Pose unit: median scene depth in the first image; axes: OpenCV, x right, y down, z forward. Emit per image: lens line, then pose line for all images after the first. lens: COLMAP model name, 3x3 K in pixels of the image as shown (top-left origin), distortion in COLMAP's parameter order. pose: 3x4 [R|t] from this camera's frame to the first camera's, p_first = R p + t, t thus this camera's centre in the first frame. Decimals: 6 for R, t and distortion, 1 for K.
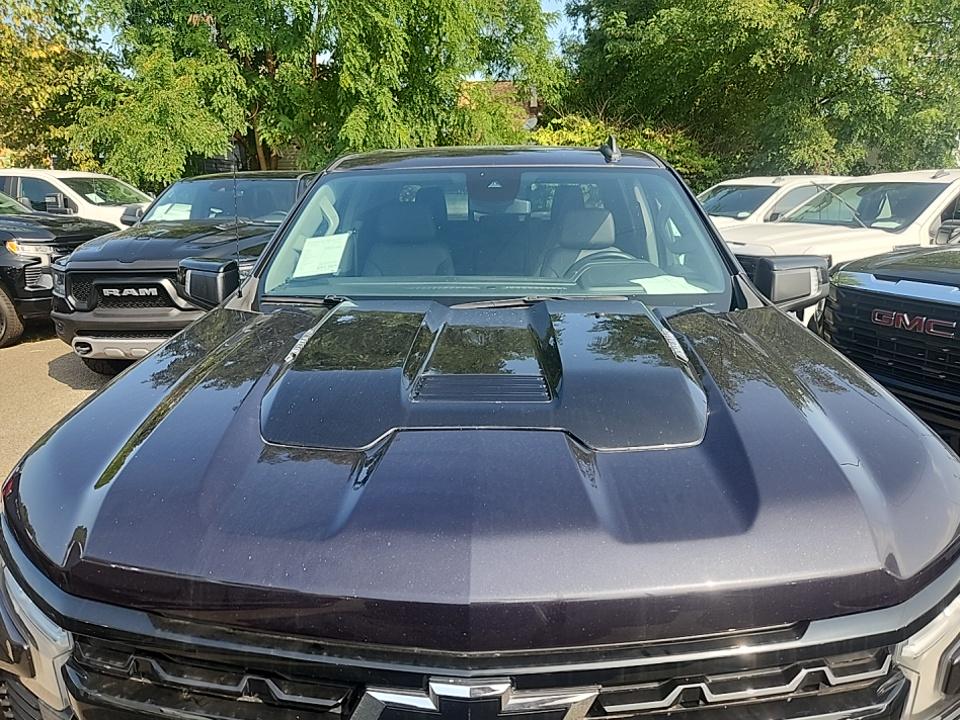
lens RADIAL K [[653.1, 0, 475.7], [0, 653.1, 361.6], [0, 0, 1]] dist [0.044132, -0.027175]
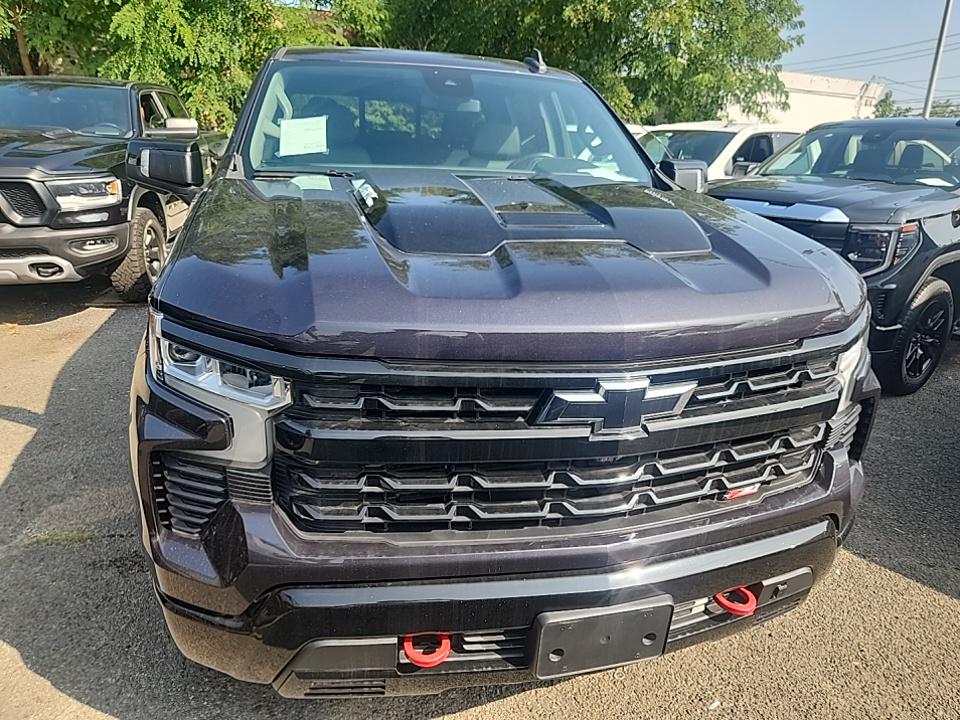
lens RADIAL K [[653.1, 0, 489.1], [0, 653.1, 360.9], [0, 0, 1]] dist [0.044132, -0.027175]
pose [[0.953859, -0.050295, 0.296011, -0.044779], [0.028354, 0.996554, 0.077956, 0.019467], [-0.298912, -0.065966, 0.951998, -0.018584]]
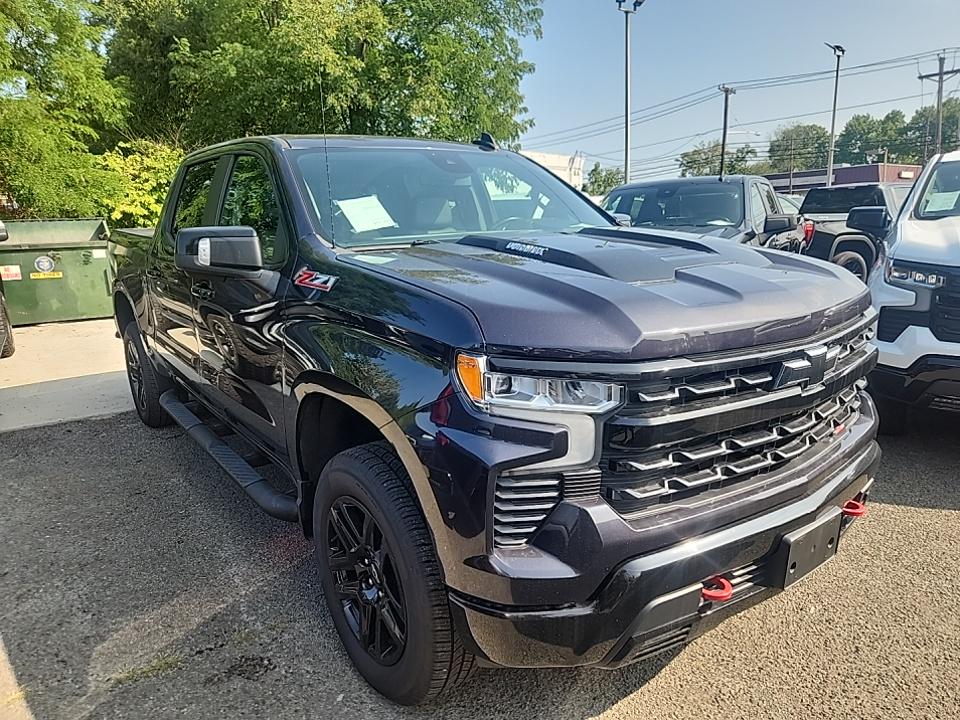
lens RADIAL K [[653.1, 0, 497.1], [0, 653.1, 364.0], [0, 0, 1]] dist [0.044132, -0.027175]
pose [[0.767612, -0.155541, 0.621755, -0.128230], [0.187321, 0.982192, 0.014444, 0.019114], [-0.612930, 0.105380, 0.783079, -0.000789]]
